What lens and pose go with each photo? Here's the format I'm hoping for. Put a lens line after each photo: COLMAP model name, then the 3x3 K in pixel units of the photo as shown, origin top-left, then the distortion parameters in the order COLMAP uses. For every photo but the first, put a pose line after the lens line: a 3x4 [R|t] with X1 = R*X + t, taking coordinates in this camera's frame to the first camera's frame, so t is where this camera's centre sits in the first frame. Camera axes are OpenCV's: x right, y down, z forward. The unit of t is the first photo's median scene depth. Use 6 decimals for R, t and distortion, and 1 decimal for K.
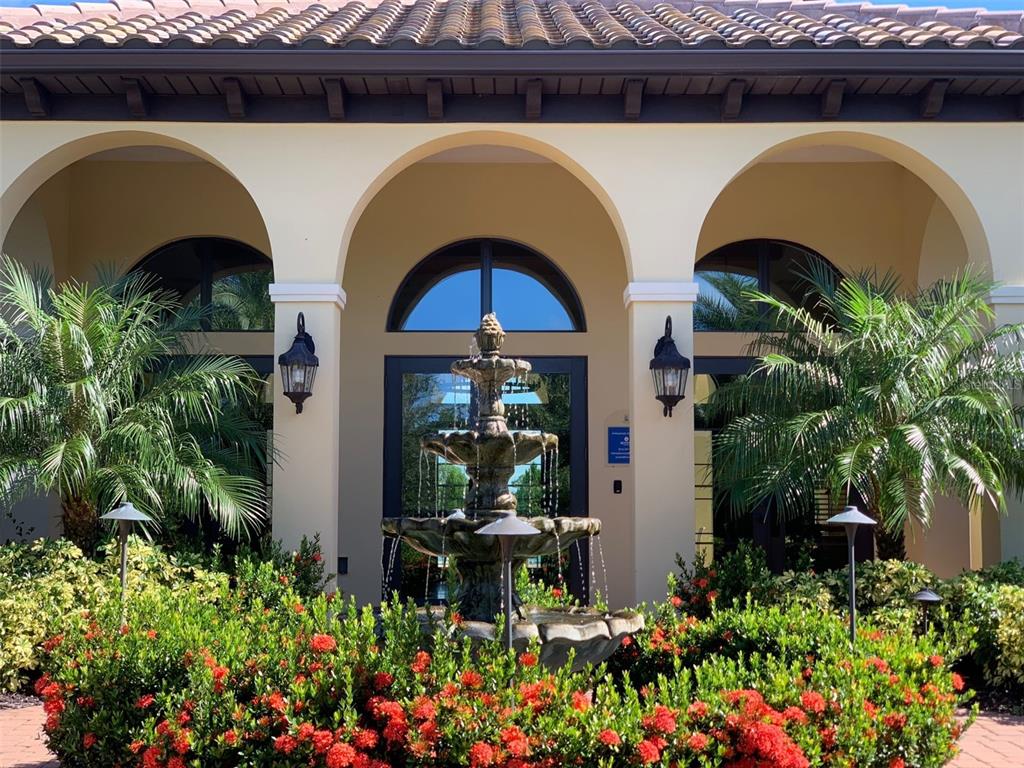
lens RADIAL K [[1520.5, 0, 515.7], [0, 1520.5, 378.5], [0, 0, 1]] dist [0.038958, 0.000000]
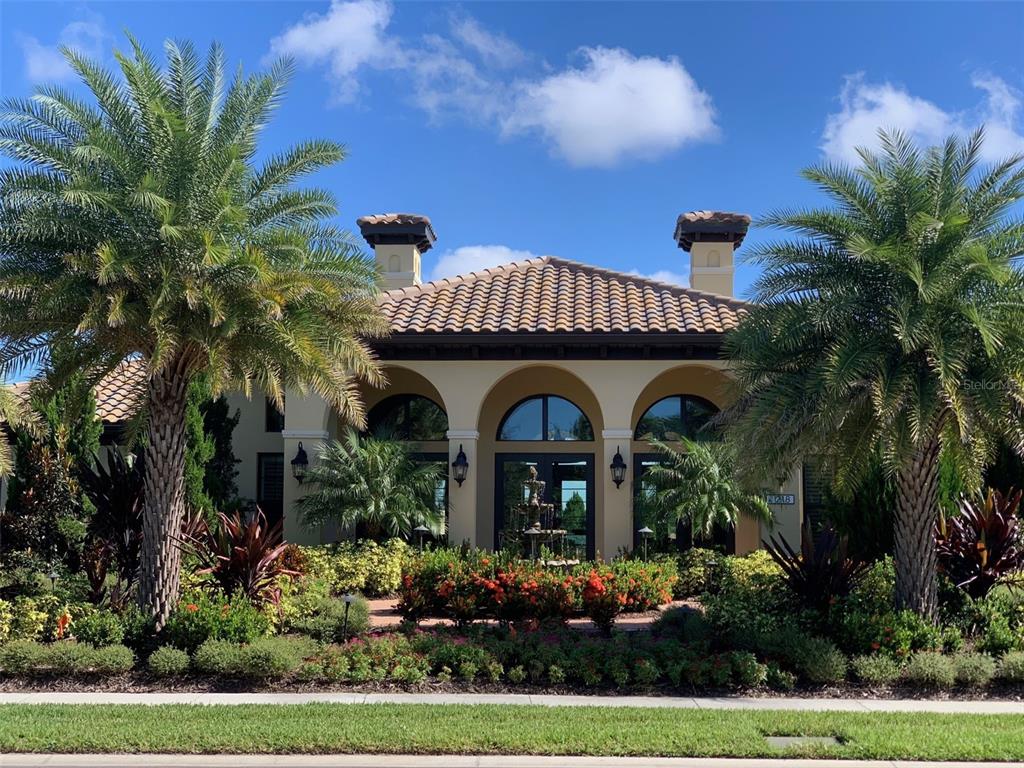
lens RADIAL K [[1520.5, 0, 514.5], [0, 1520.5, 386.7], [0, 0, 1]] dist [0.038958, 0.000000]
pose [[0.997937, -0.001923, -0.064169, 0.105073], [0.001302, 0.999952, -0.009716, -0.124181], [0.064185, 0.009613, 0.997892, -1.527013]]
